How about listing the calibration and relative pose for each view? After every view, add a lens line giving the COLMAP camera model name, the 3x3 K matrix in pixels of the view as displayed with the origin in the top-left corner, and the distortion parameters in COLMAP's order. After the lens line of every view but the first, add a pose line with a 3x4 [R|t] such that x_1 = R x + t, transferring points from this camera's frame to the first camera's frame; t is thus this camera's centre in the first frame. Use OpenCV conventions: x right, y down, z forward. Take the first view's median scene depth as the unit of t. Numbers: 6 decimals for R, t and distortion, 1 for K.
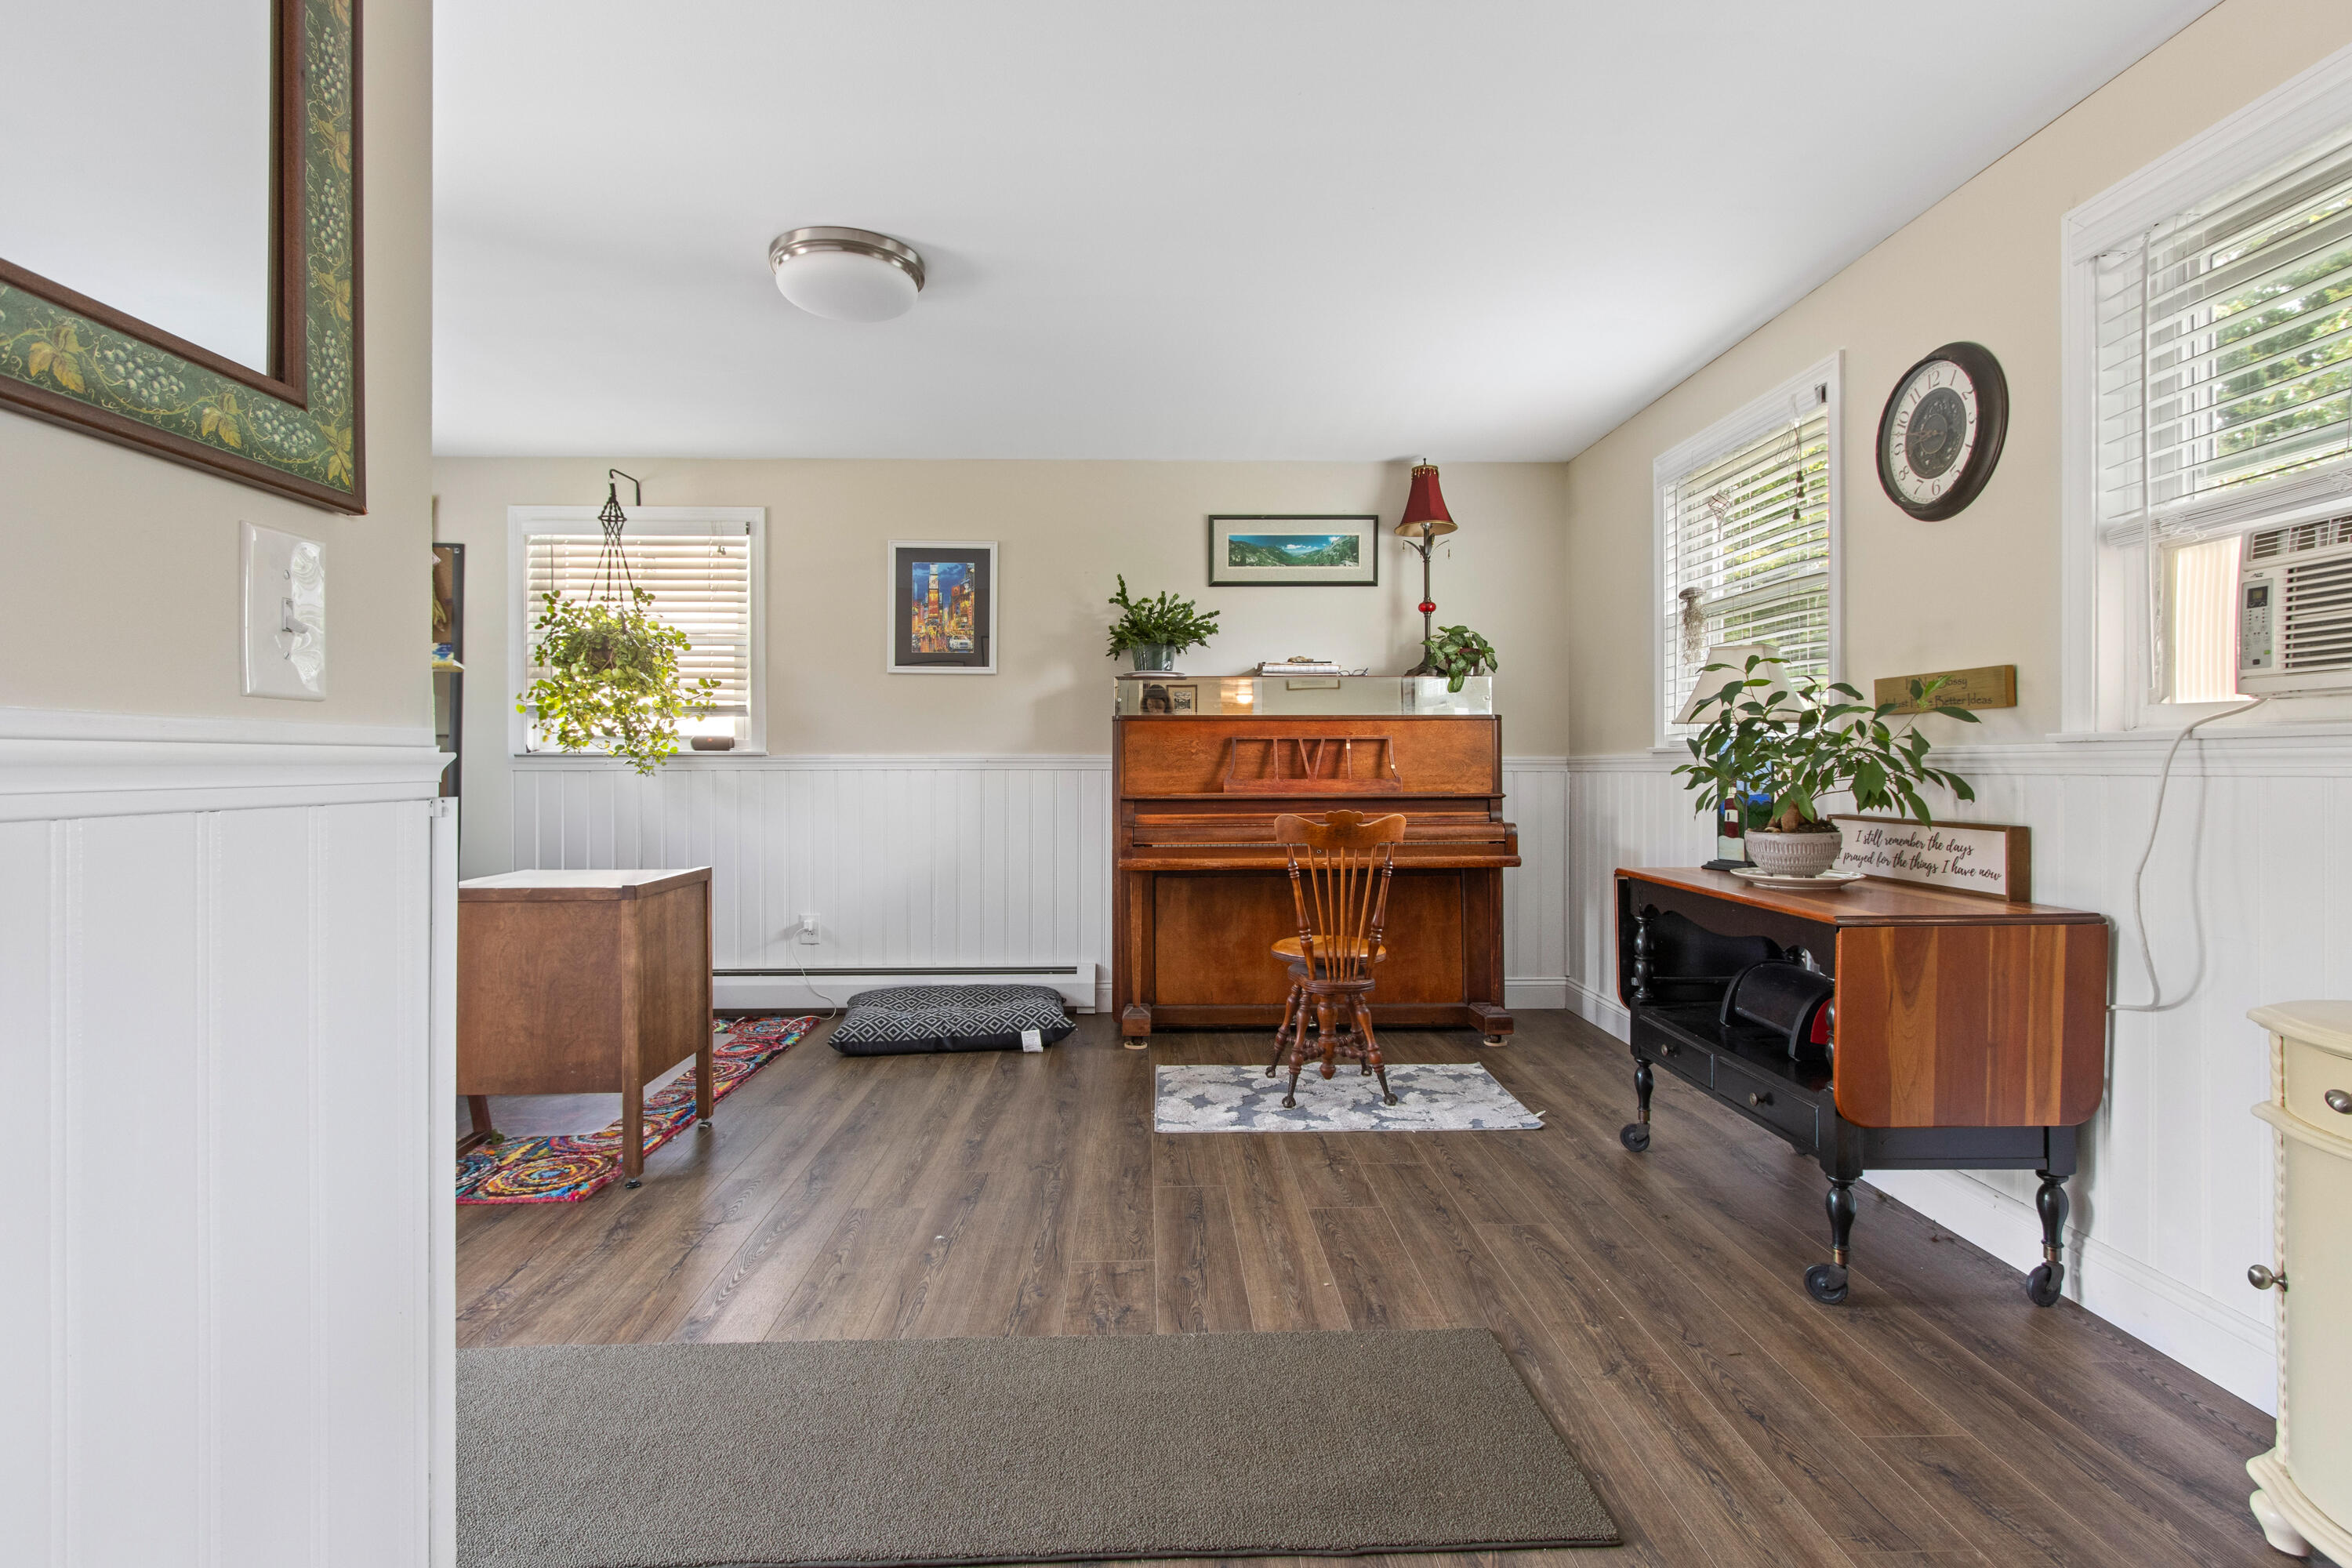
lens RADIAL K [[1086.3, 0, 1161.8], [0, 1086.3, 773.9], [0, 0, 1]] dist [0.000600, -0.000438]
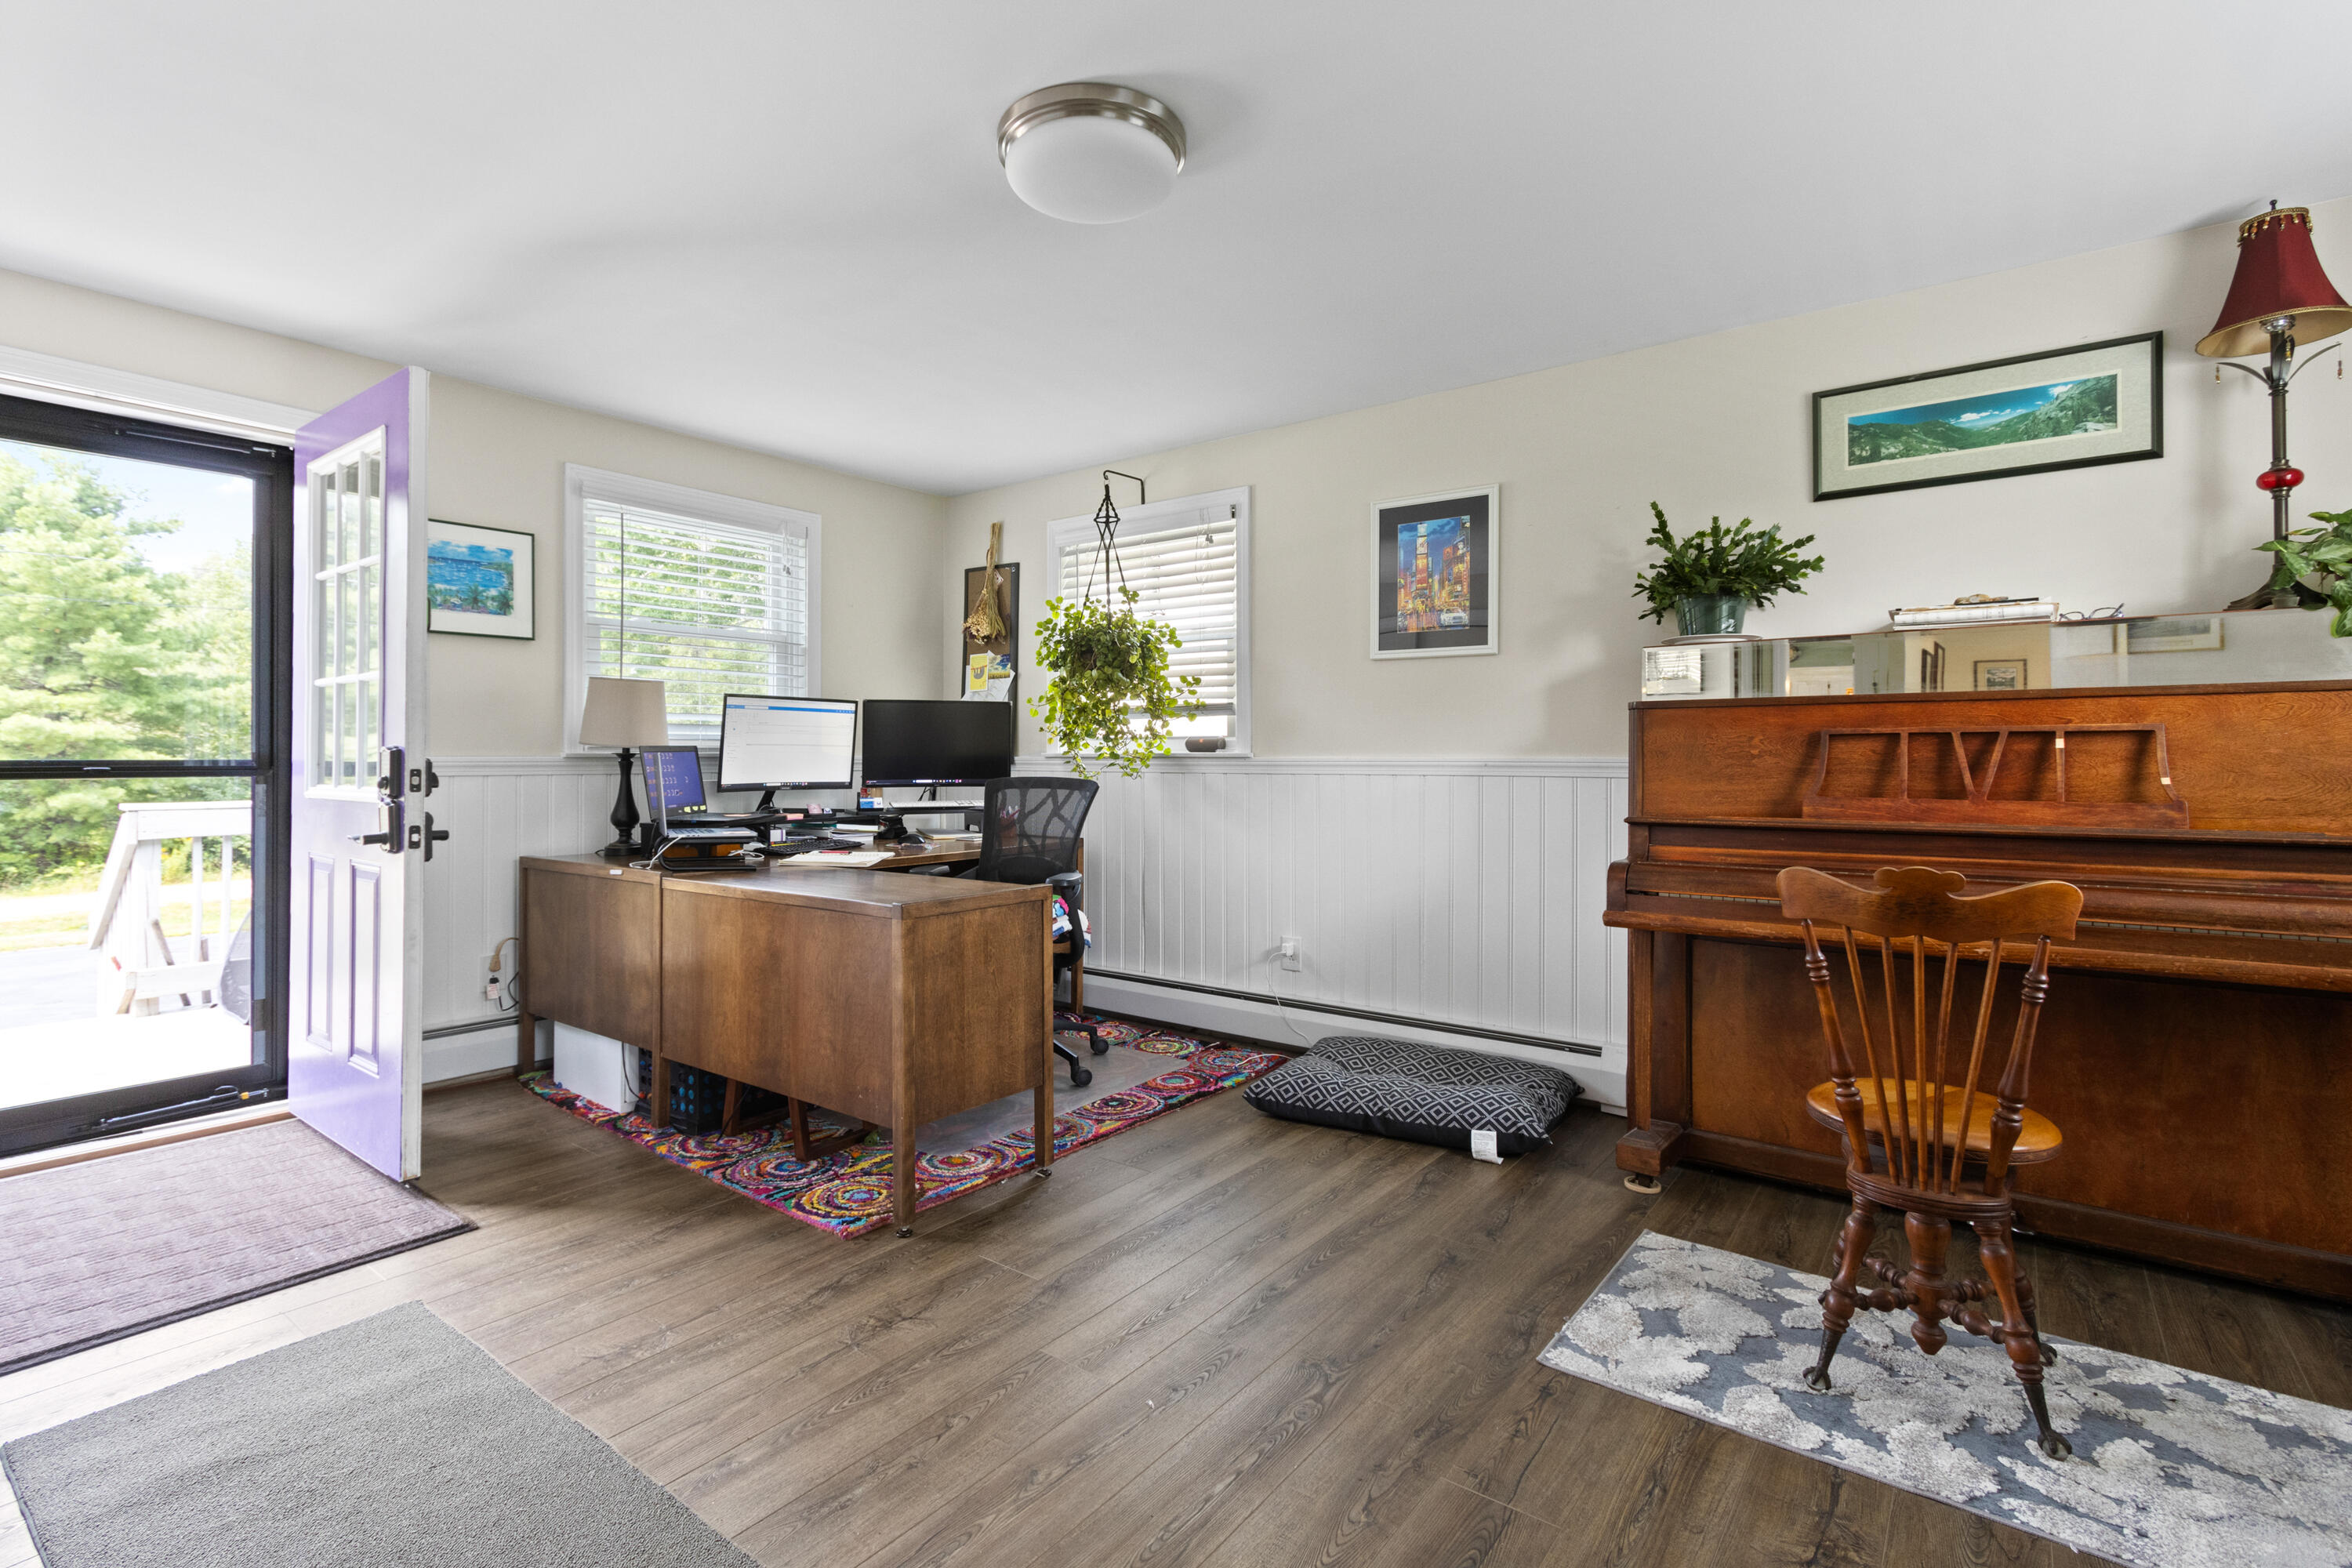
lens RADIAL K [[1071.9, 0, 1173.2], [0, 1071.9, 755.3], [0, 0, 1]] dist [0.000477, 0.000047]
pose [[0.782171, 0.000736, -0.623063, 0.167898], [-0.009483, 0.999898, -0.010724, -0.009660], [0.622991, 0.014297, 0.782098, 0.293569]]
